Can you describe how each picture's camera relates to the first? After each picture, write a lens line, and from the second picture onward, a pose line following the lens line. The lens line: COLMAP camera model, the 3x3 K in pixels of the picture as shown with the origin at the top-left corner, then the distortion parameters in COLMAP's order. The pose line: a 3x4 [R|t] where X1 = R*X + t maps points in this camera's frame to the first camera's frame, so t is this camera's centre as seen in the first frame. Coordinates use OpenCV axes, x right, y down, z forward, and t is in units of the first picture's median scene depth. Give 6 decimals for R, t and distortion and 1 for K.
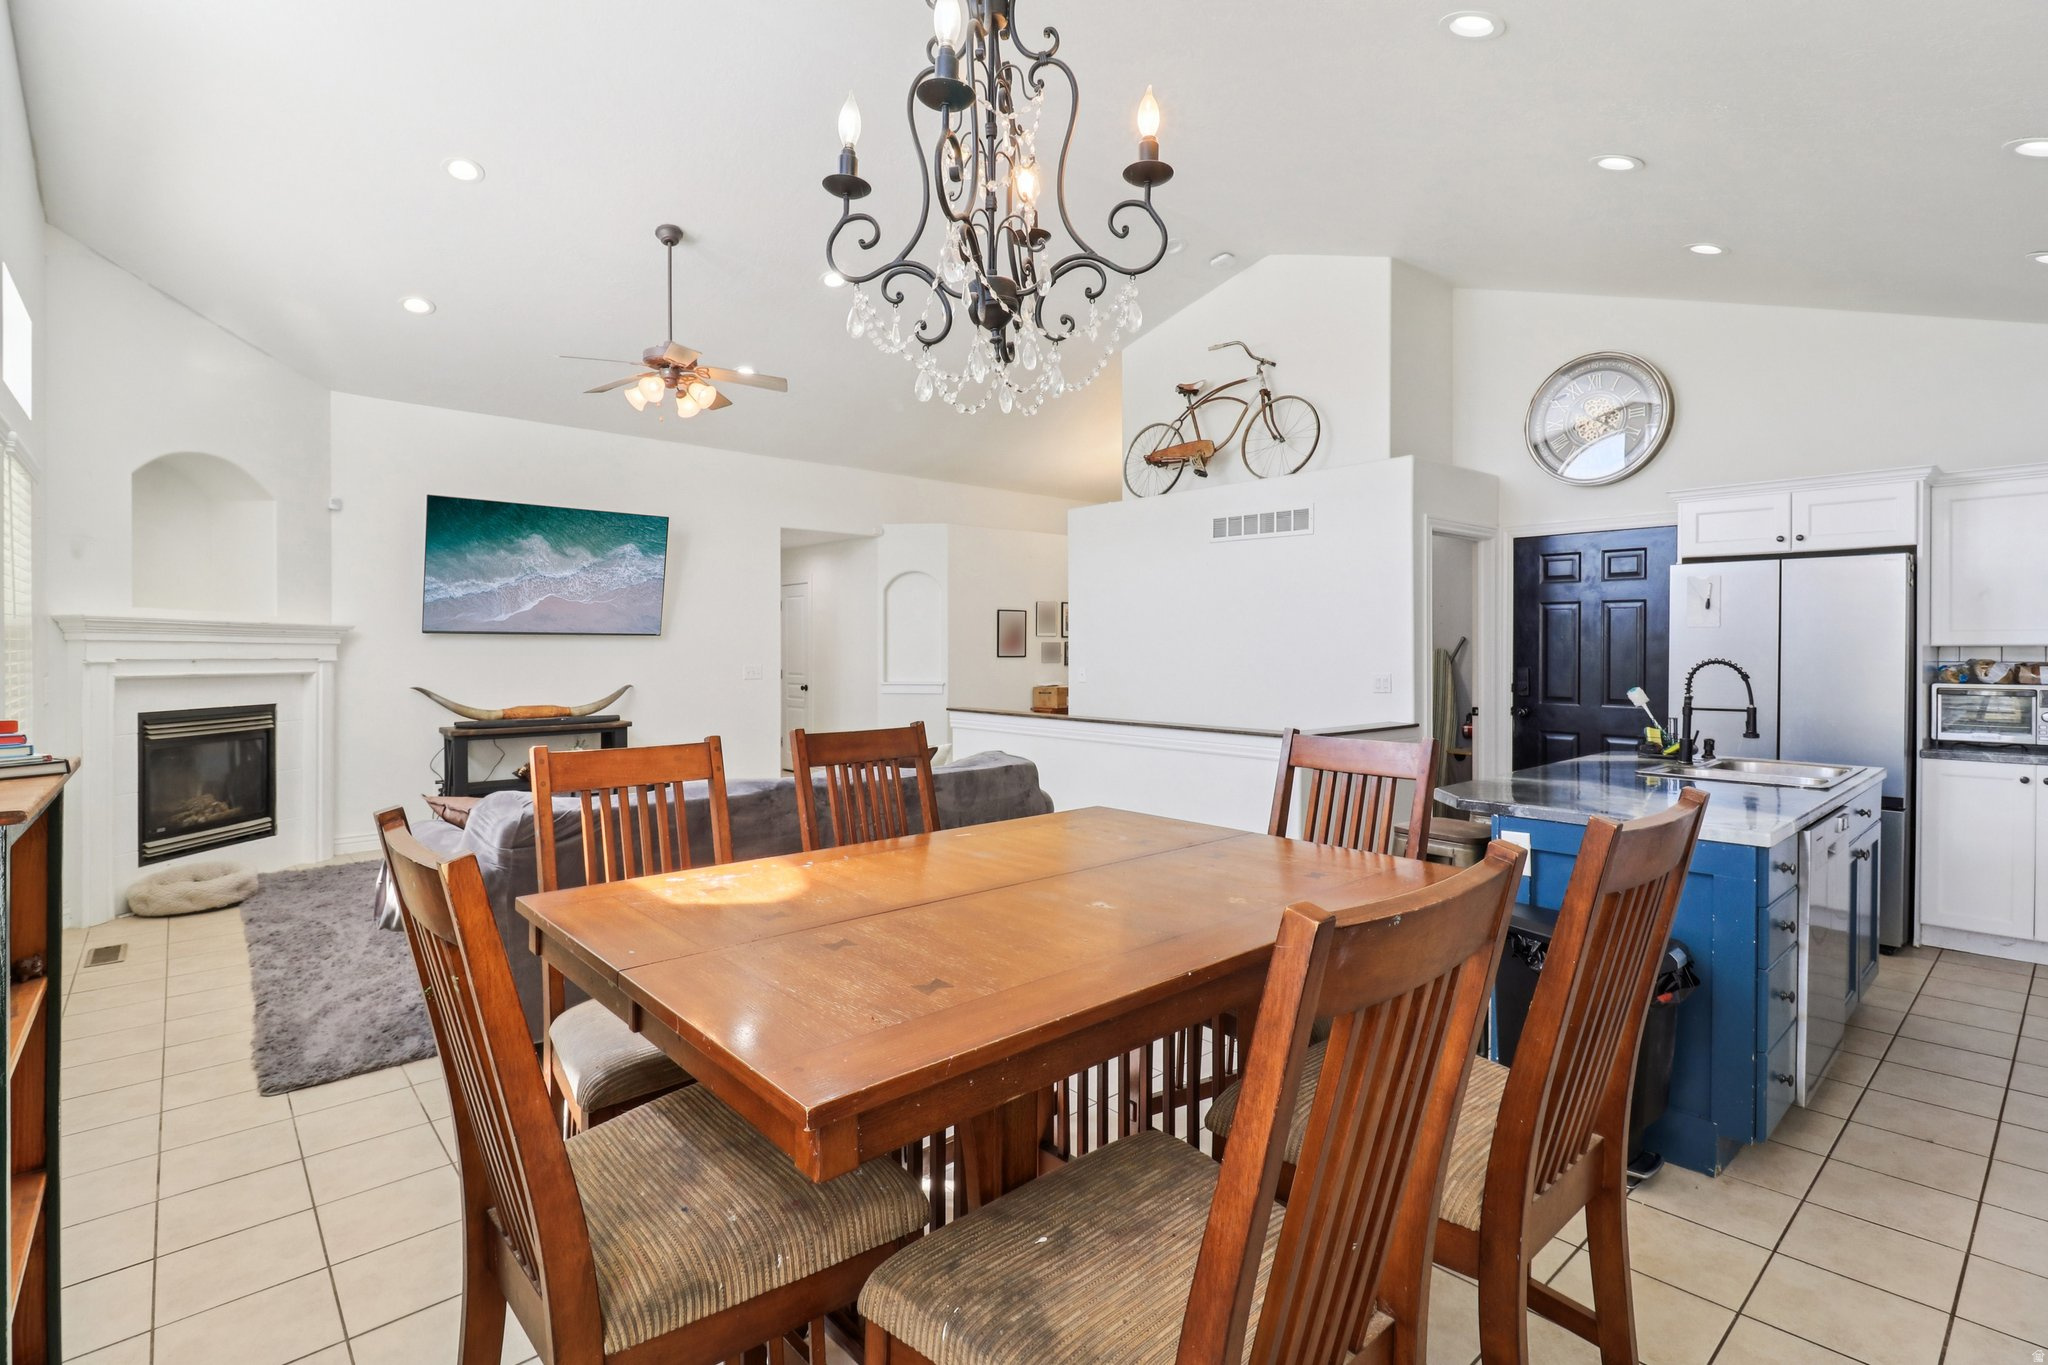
lens RADIAL K [[967.9, 0, 1028.8], [0, 967.9, 667.9], [0, 0, 1]] dist [0.006071, -0.009124]
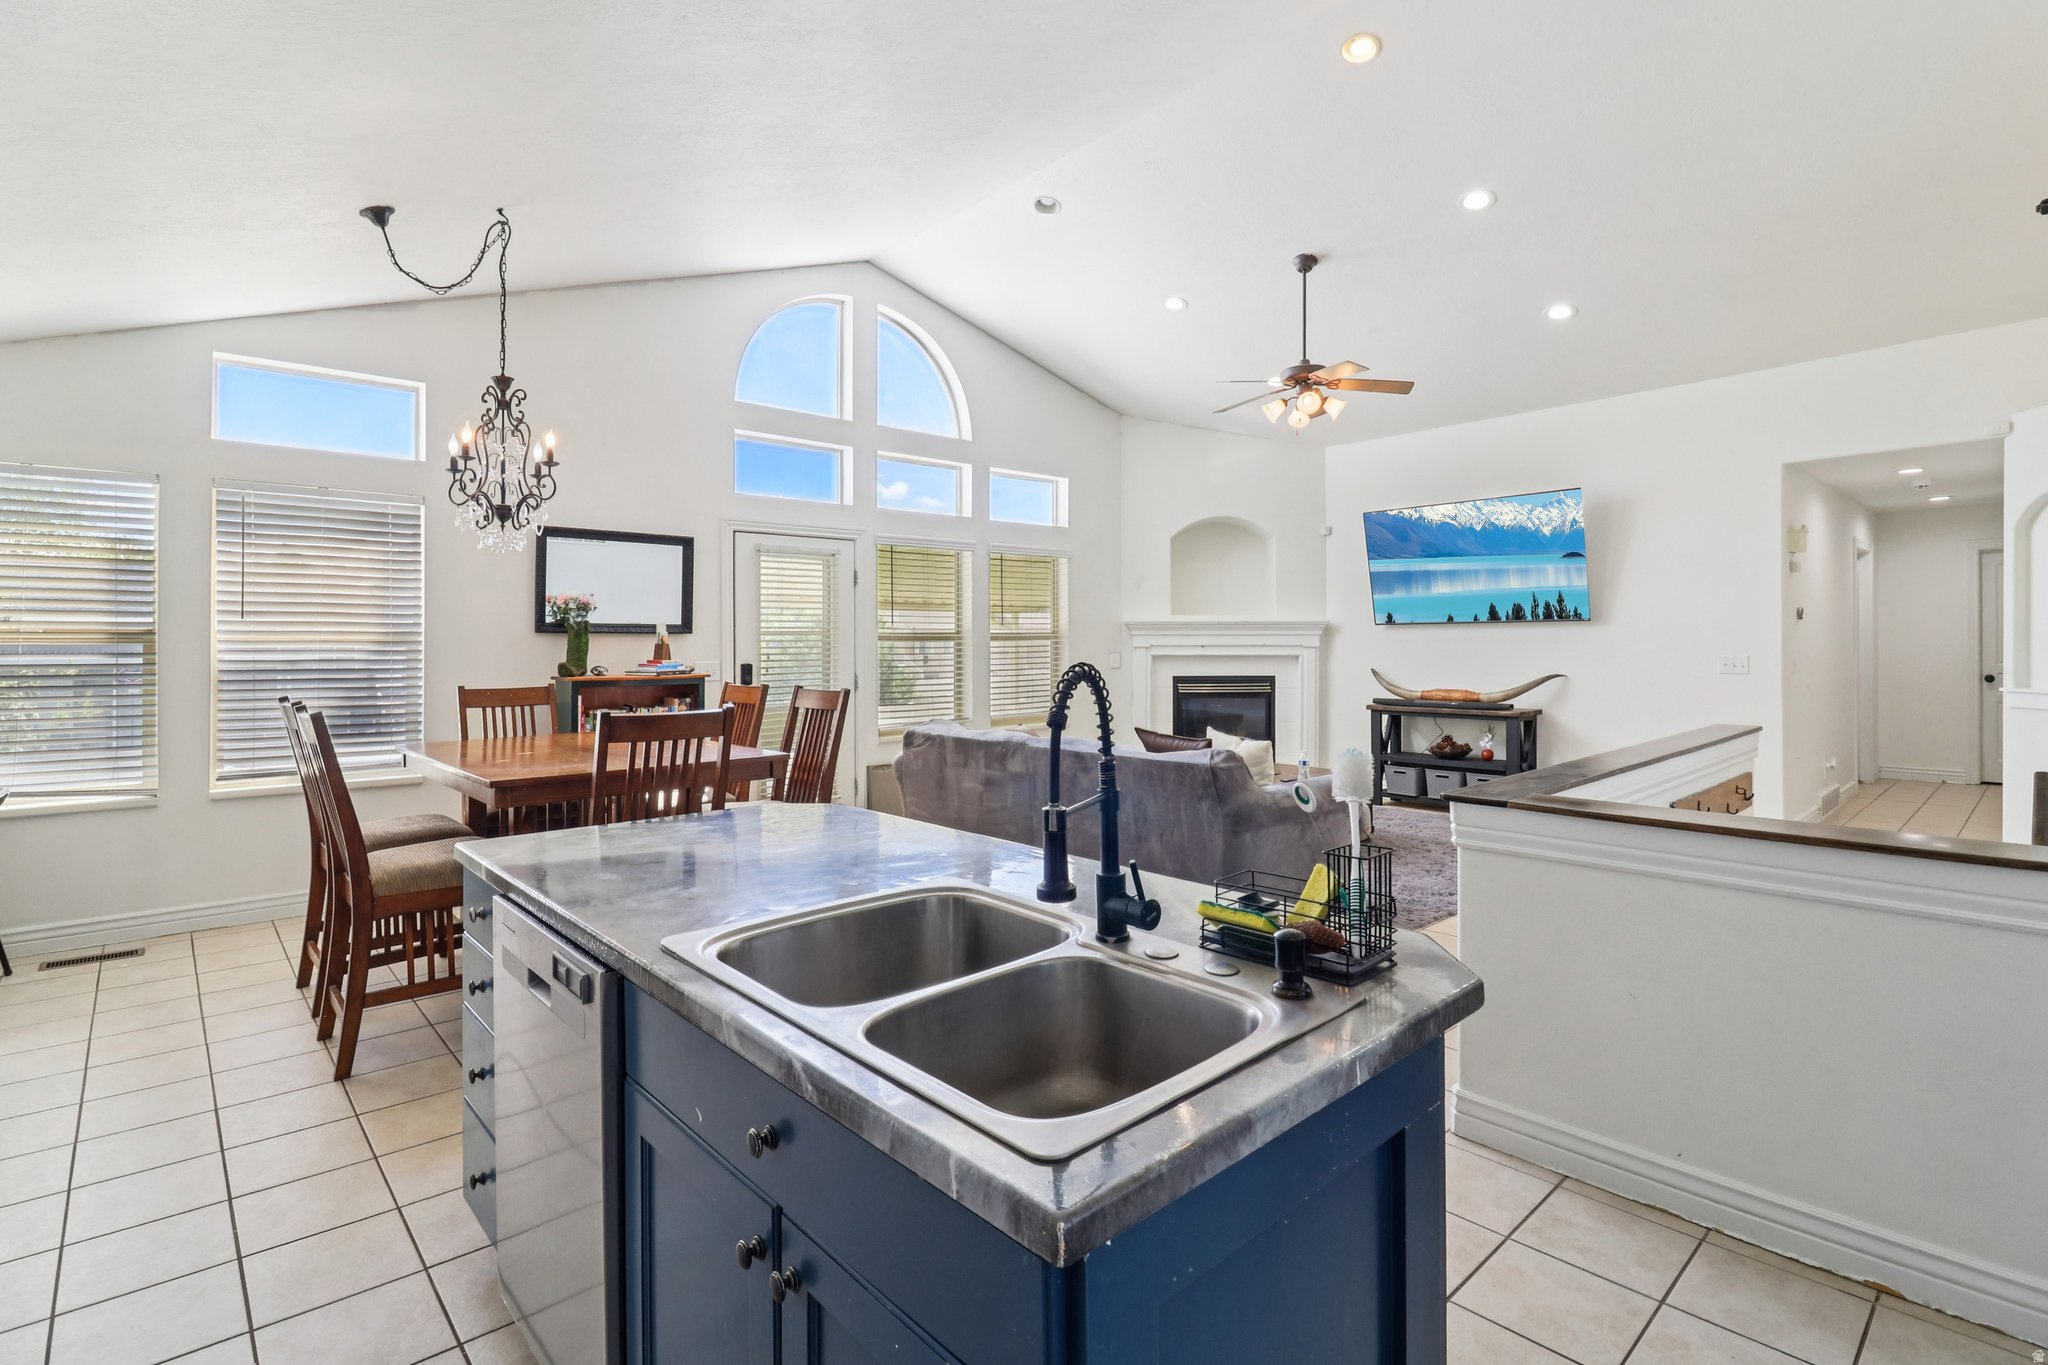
lens RADIAL K [[967.9, 0, 1005.2], [0, 967.9, 639.7], [0, 0, 1]] dist [0.006071, -0.009124]
pose [[-0.006688, -0.001333, -0.999977, 0.672619], [-0.014434, 0.999895, -0.001236, -0.009885], [0.999873, 0.014426, -0.006707, 0.592368]]
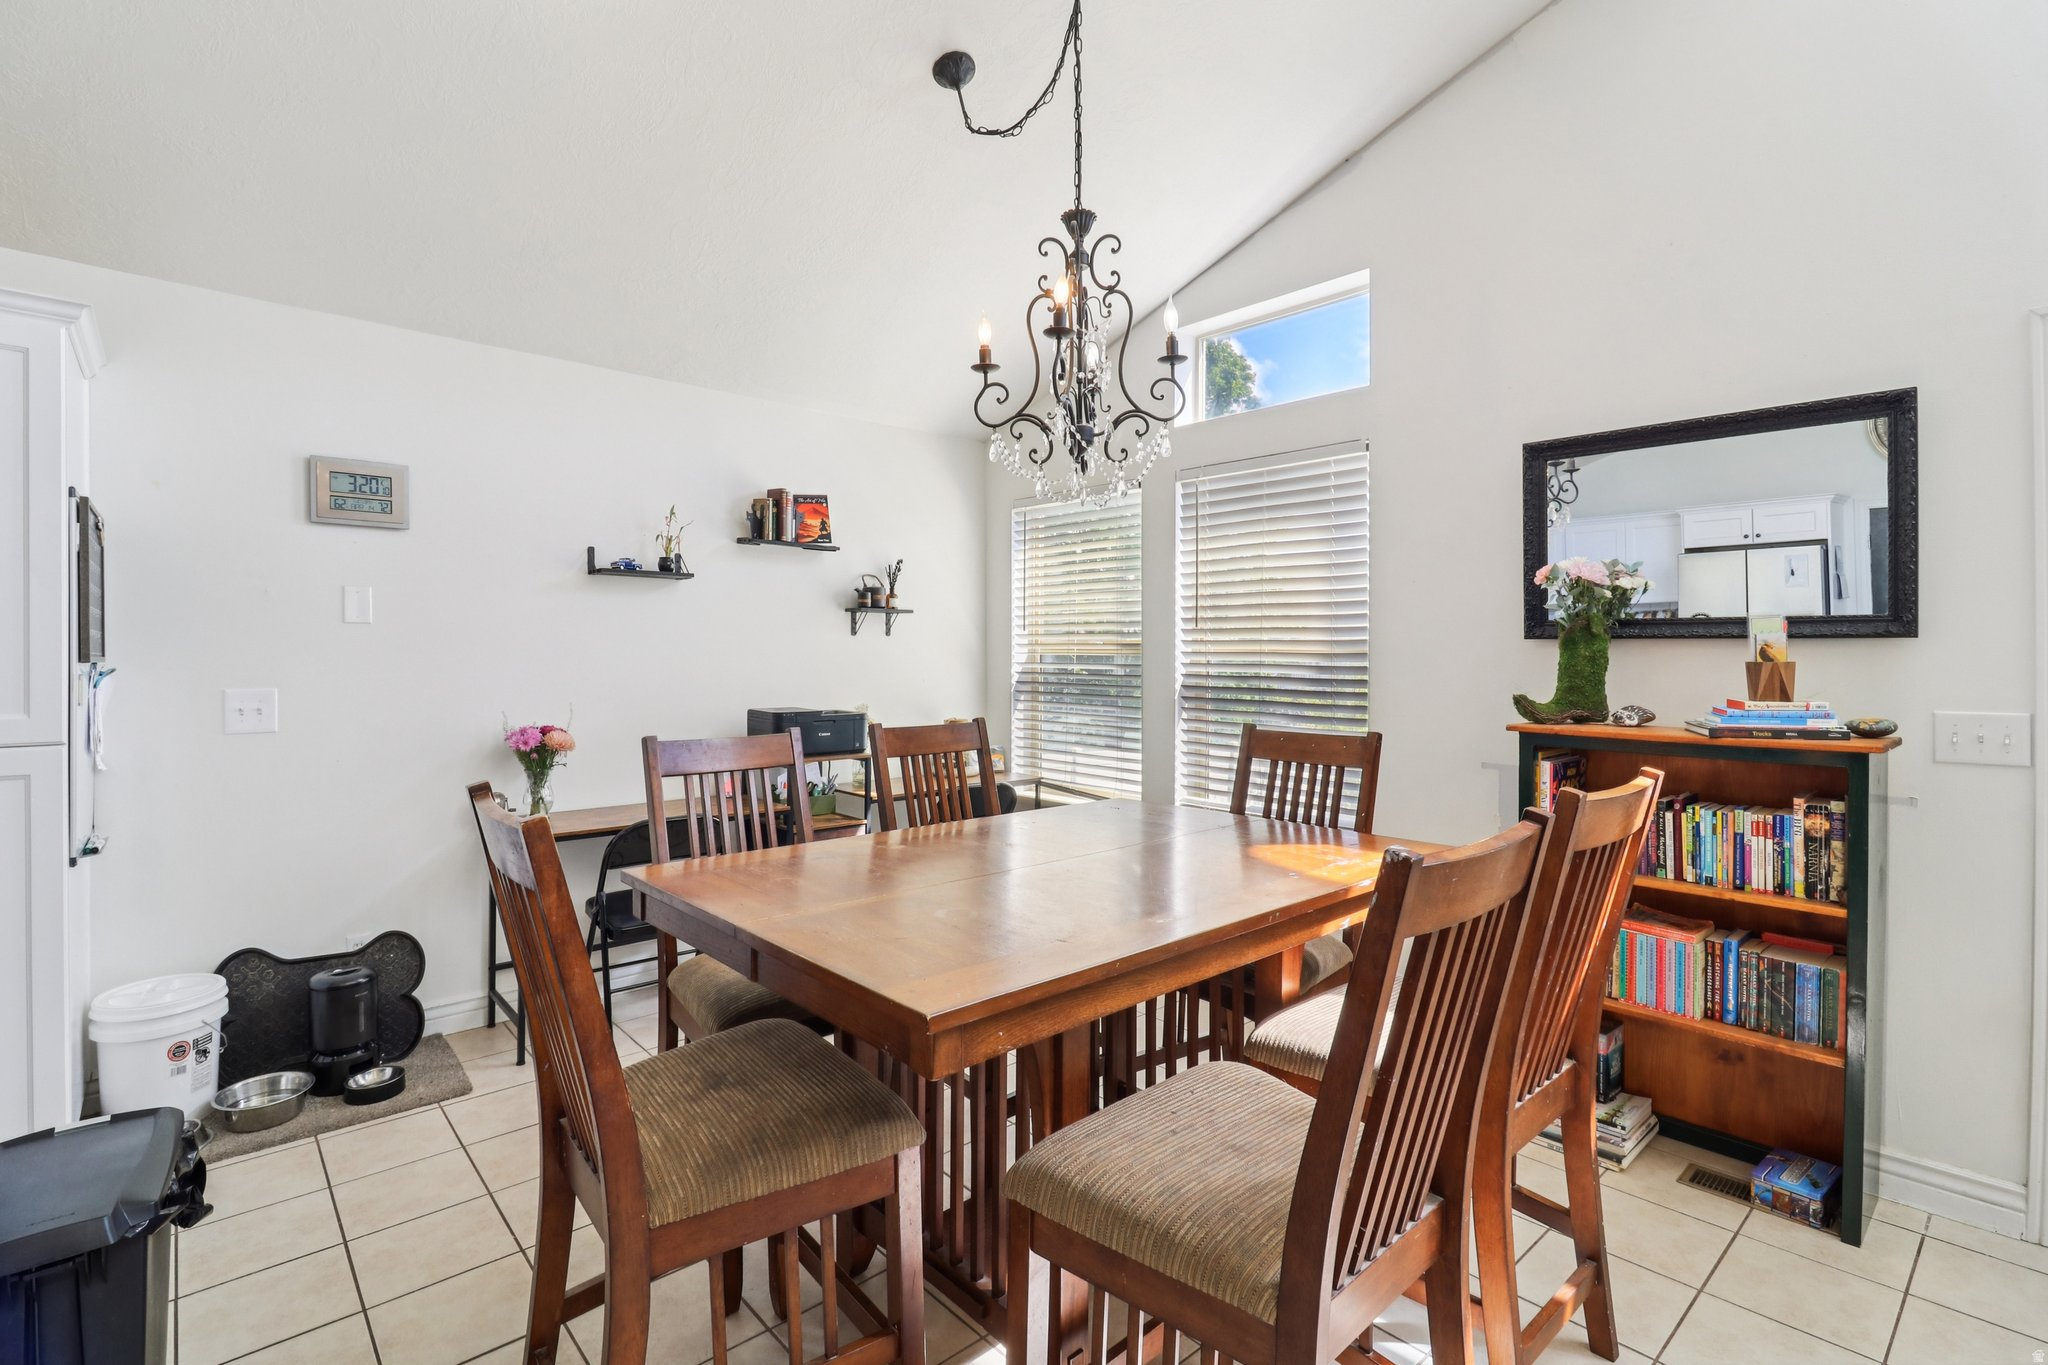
lens RADIAL K [[967.9, 0, 1057.9], [0, 967.9, 650.1], [0, 0, 1]] dist [0.006071, -0.009124]
pose [[-0.999897, -0.003488, -0.013924, 0.021212], [-0.003679, 0.999900, 0.013656, -0.011498], [0.013875, 0.013705, -0.999810, 0.644956]]
